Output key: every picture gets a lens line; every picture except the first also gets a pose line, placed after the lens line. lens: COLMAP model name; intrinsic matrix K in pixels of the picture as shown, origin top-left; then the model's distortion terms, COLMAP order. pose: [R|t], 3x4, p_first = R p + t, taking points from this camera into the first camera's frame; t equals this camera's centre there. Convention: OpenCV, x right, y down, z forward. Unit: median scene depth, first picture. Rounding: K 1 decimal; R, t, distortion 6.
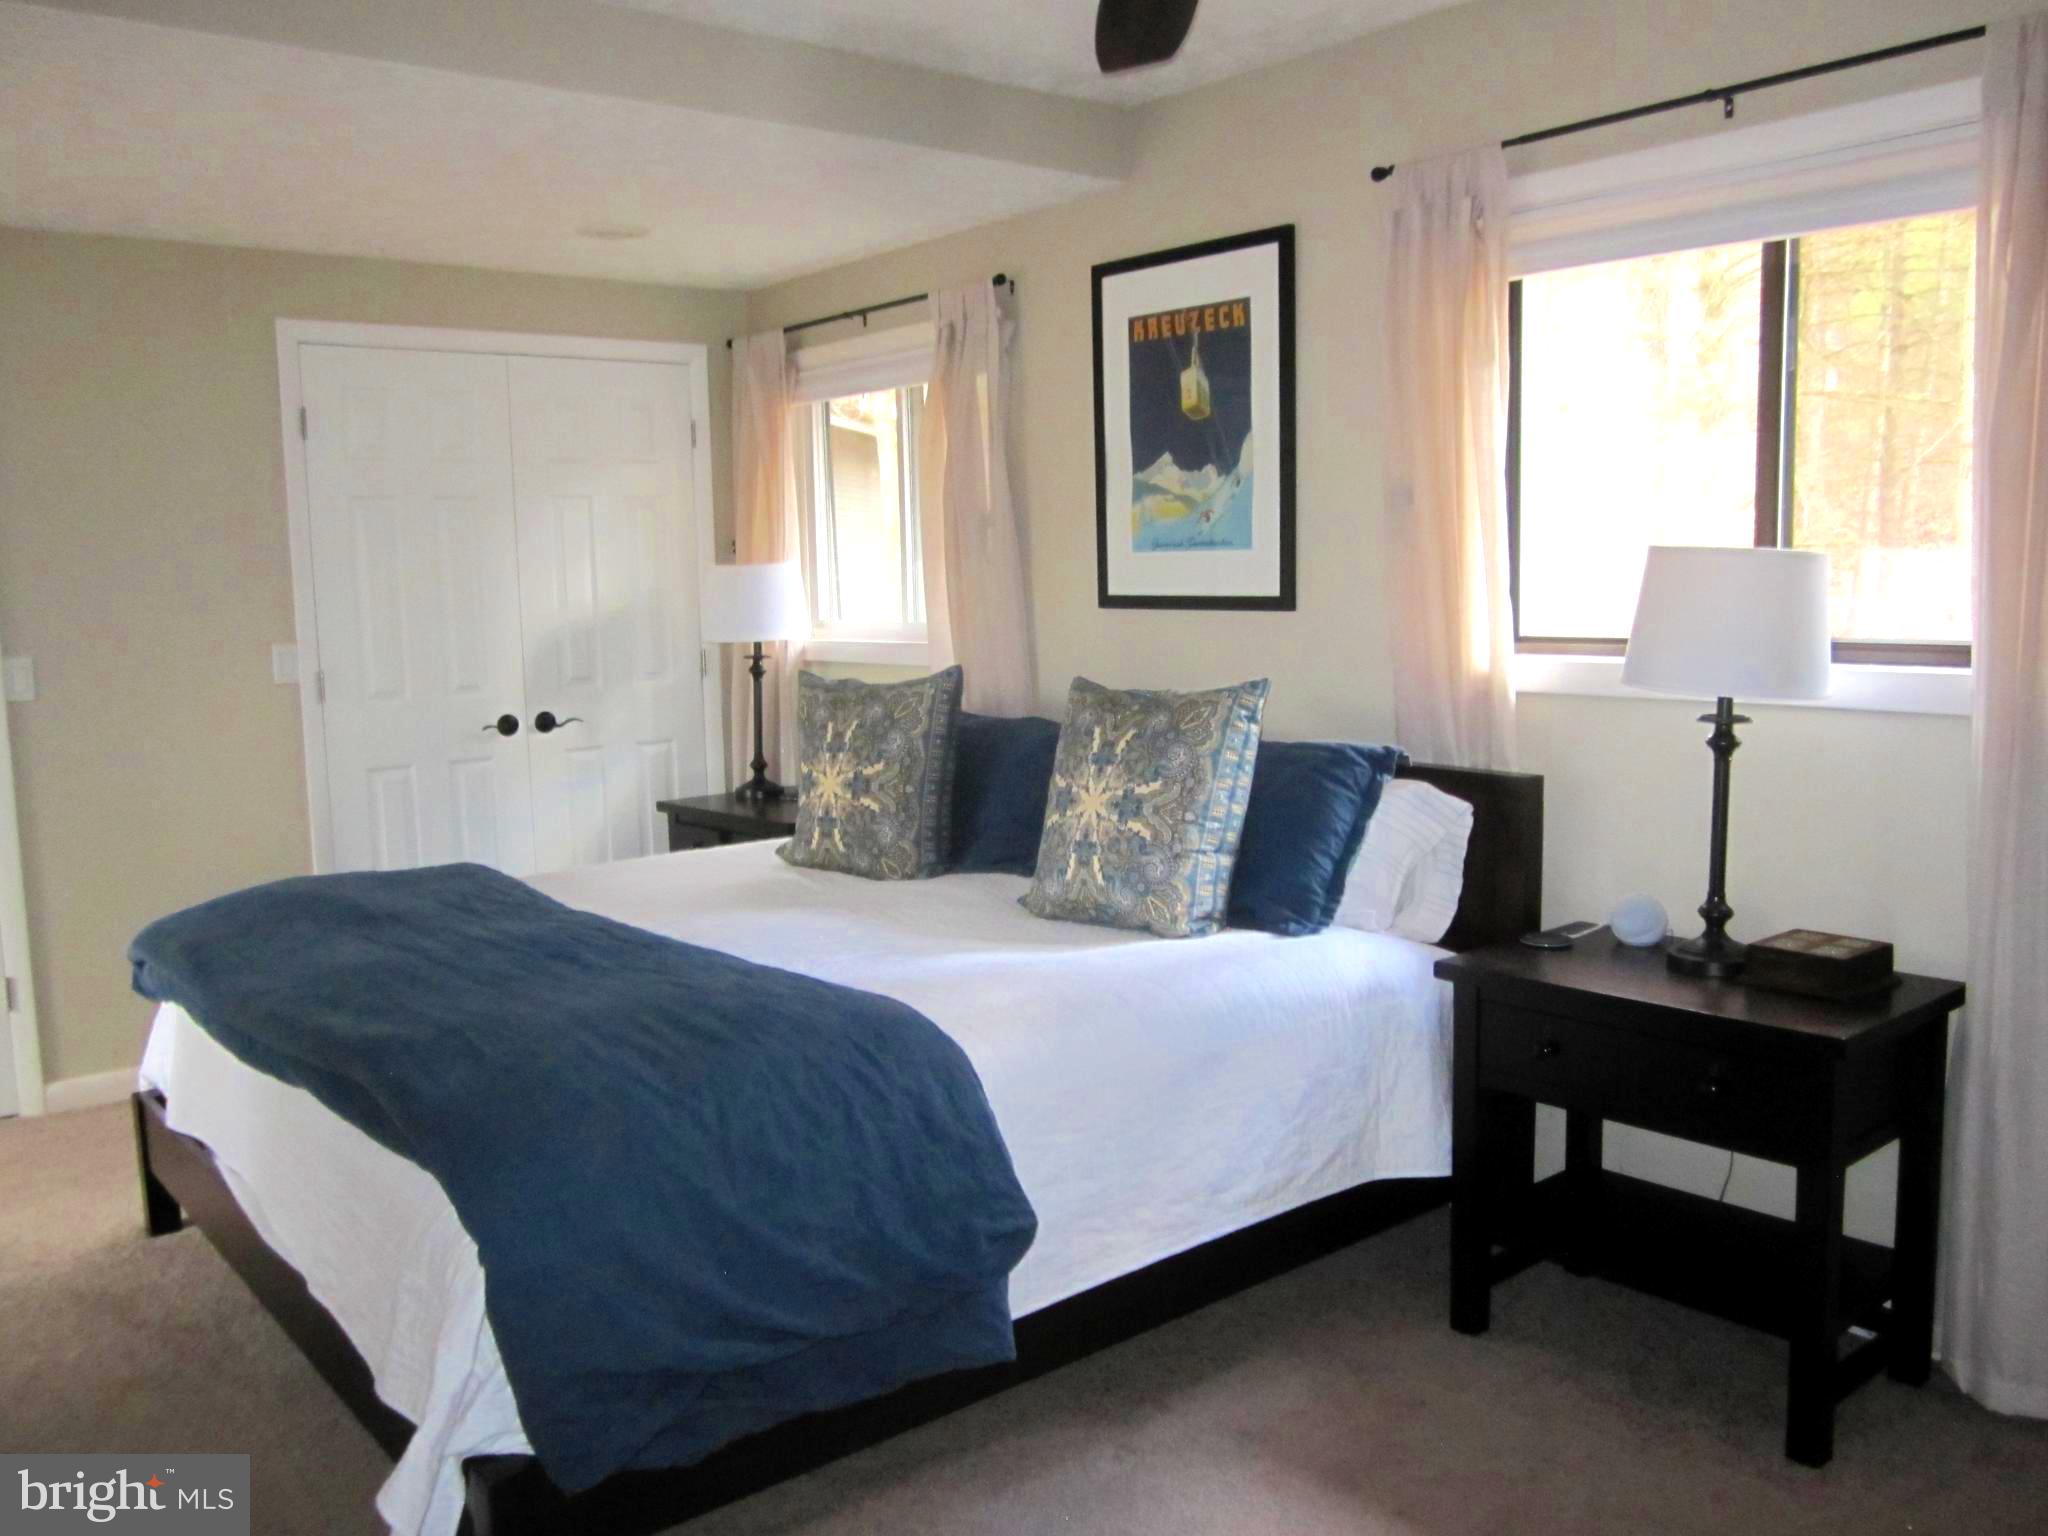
lens RADIAL K [[1697.6, 0, 1025.6], [0, 1697.6, 767.0], [0, 0, 1]] dist [-0.030296, -0.000106]
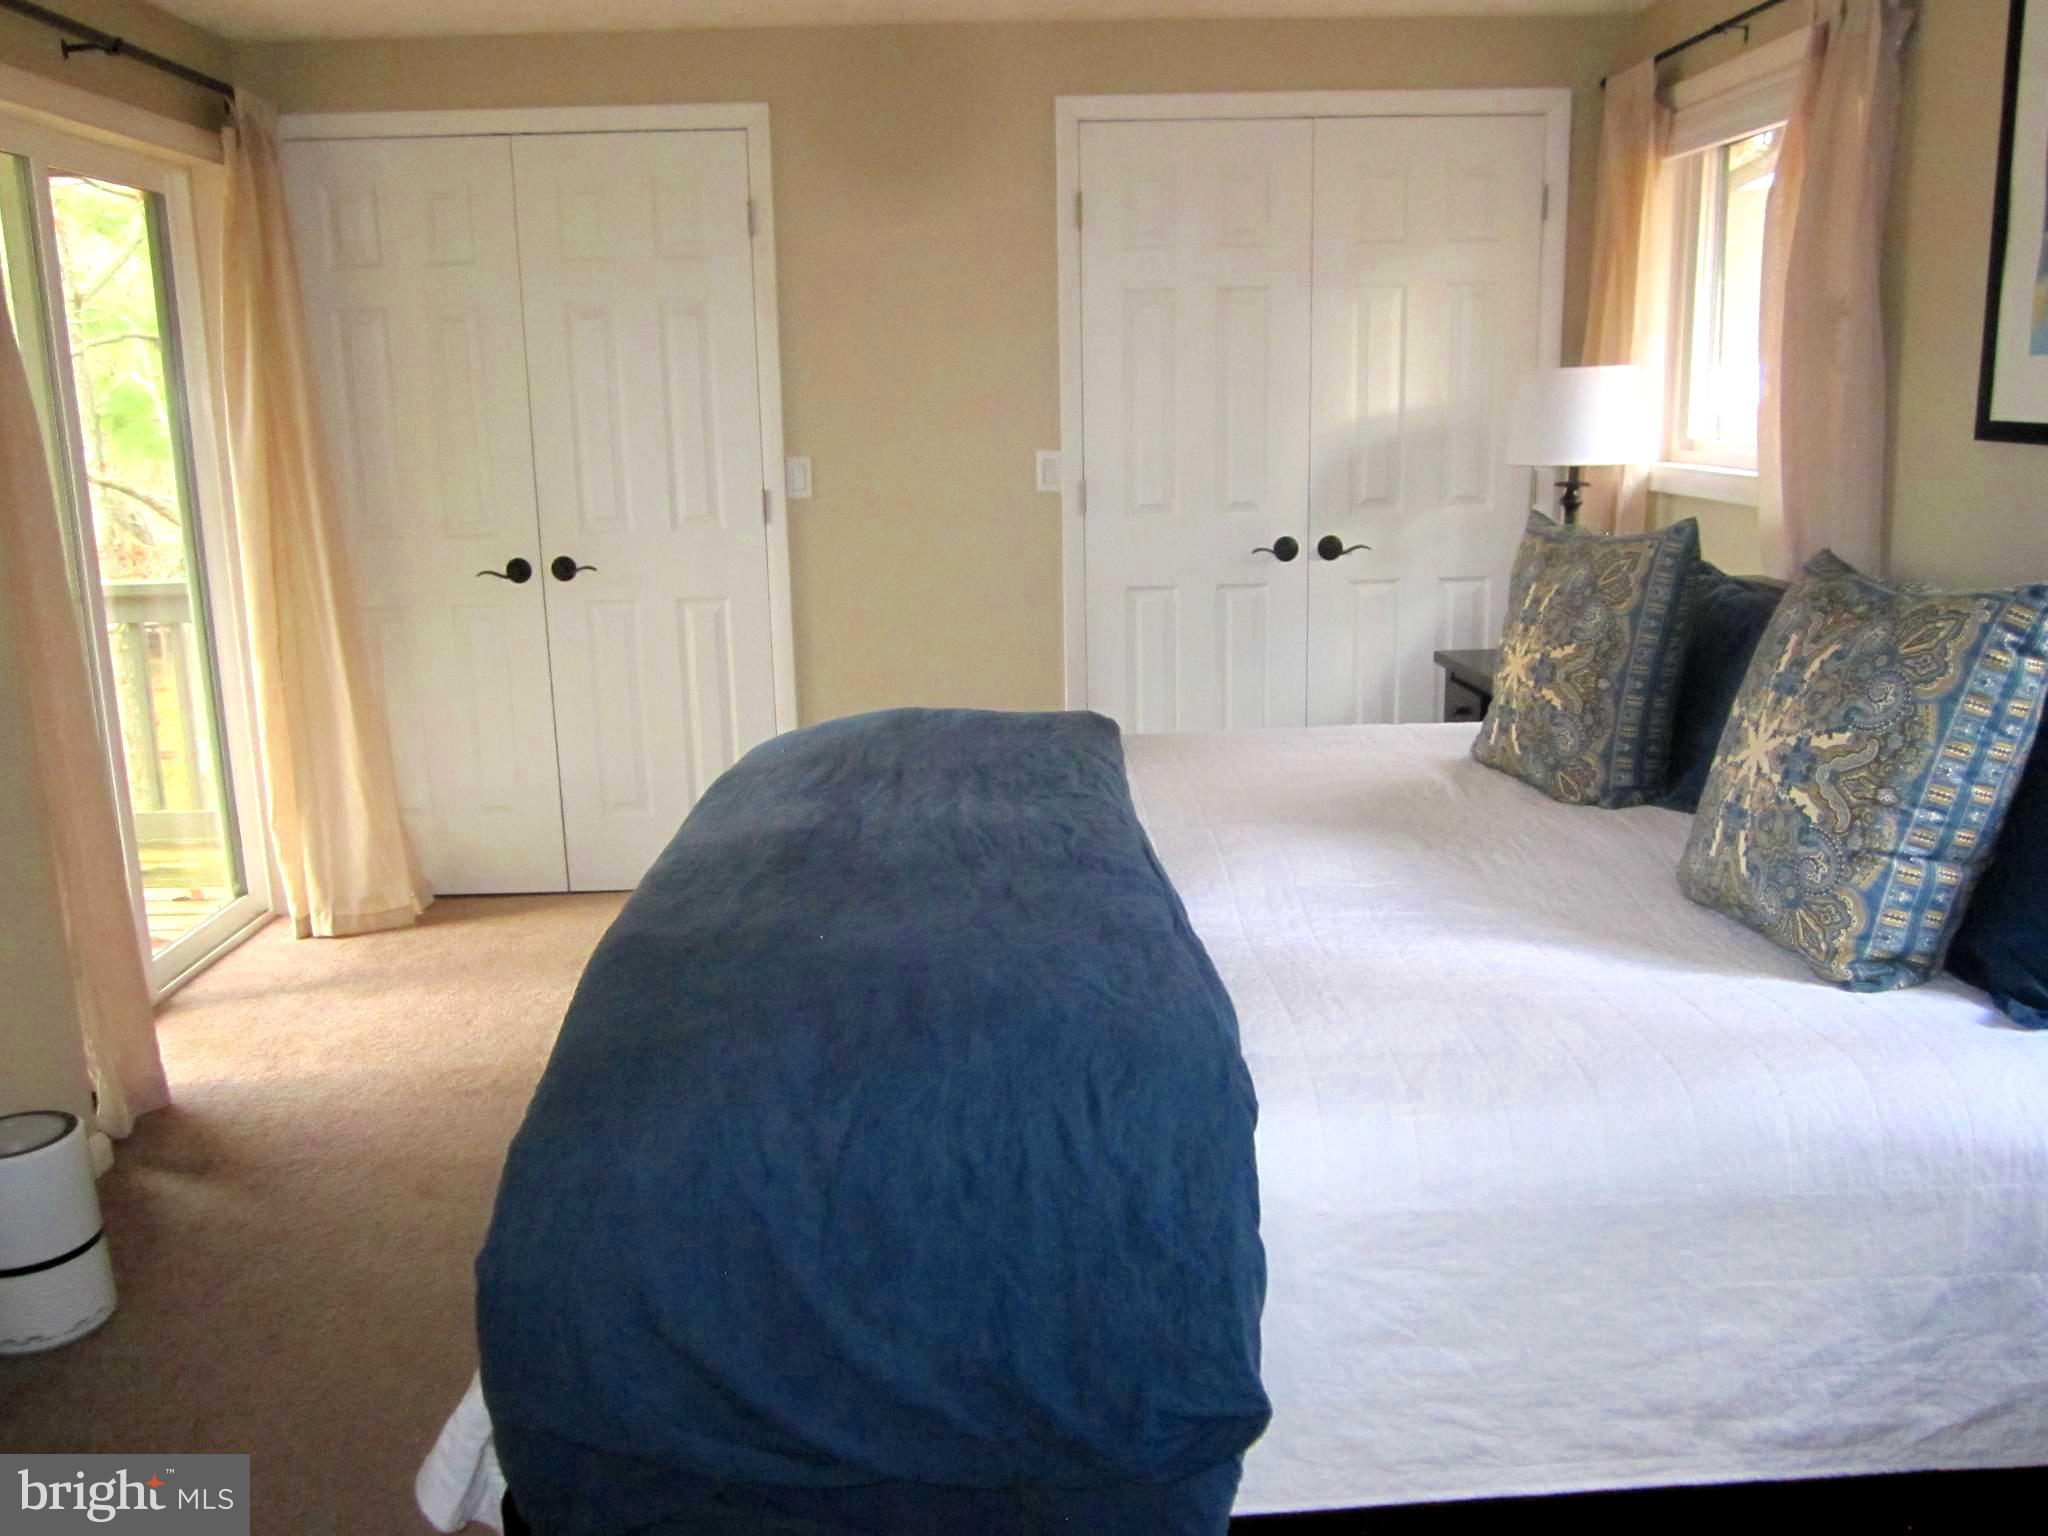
lens RADIAL K [[1697.6, 0, 1027.6], [0, 1697.6, 772.0], [0, 0, 1]] dist [-0.030296, -0.000106]
pose [[0.797545, 0.141737, -0.586372, 0.196289], [-0.069378, 0.987108, 0.144238, -0.044377], [0.599257, -0.074355, 0.797097, 0.307966]]
